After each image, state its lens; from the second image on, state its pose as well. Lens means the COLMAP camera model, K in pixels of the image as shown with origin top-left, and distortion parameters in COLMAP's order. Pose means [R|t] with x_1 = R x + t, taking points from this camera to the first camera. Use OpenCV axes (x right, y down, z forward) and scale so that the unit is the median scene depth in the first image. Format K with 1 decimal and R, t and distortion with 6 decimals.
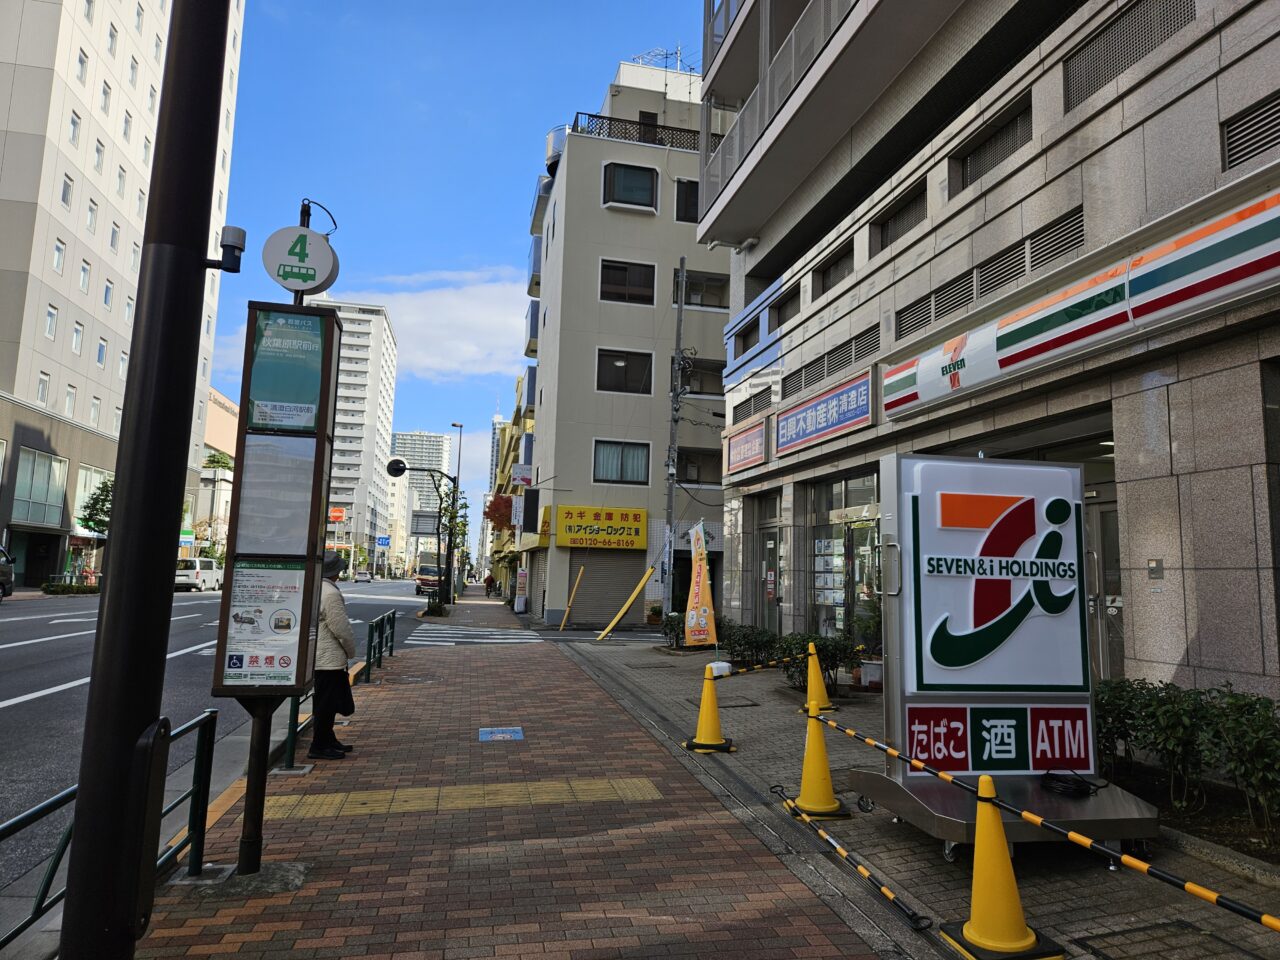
lens RADIAL K [[854.5, 0, 648.8], [0, 854.5, 466.6], [0, 0, 1]] dist [0.074231, -0.059964]
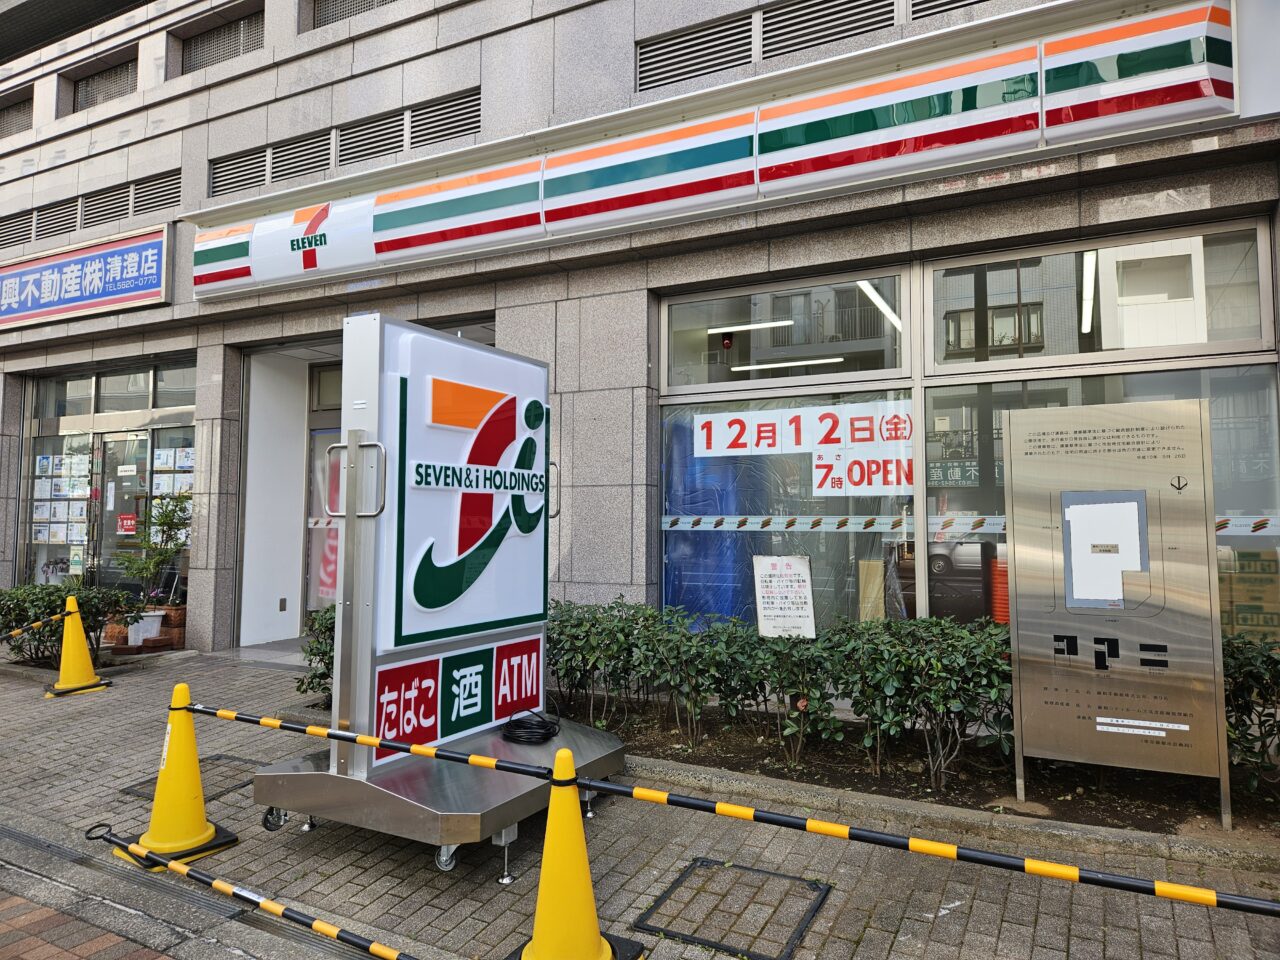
lens RADIAL K [[857.4, 0, 630.5], [0, 857.4, 465.7], [0, 0, 1]] dist [0.082697, -0.070265]
pose [[0.651201, 0.027844, 0.758395, -0.106886], [-0.085811, 0.995619, 0.037129, 0.063172], [-0.754039, -0.089257, 0.650737, 0.379627]]
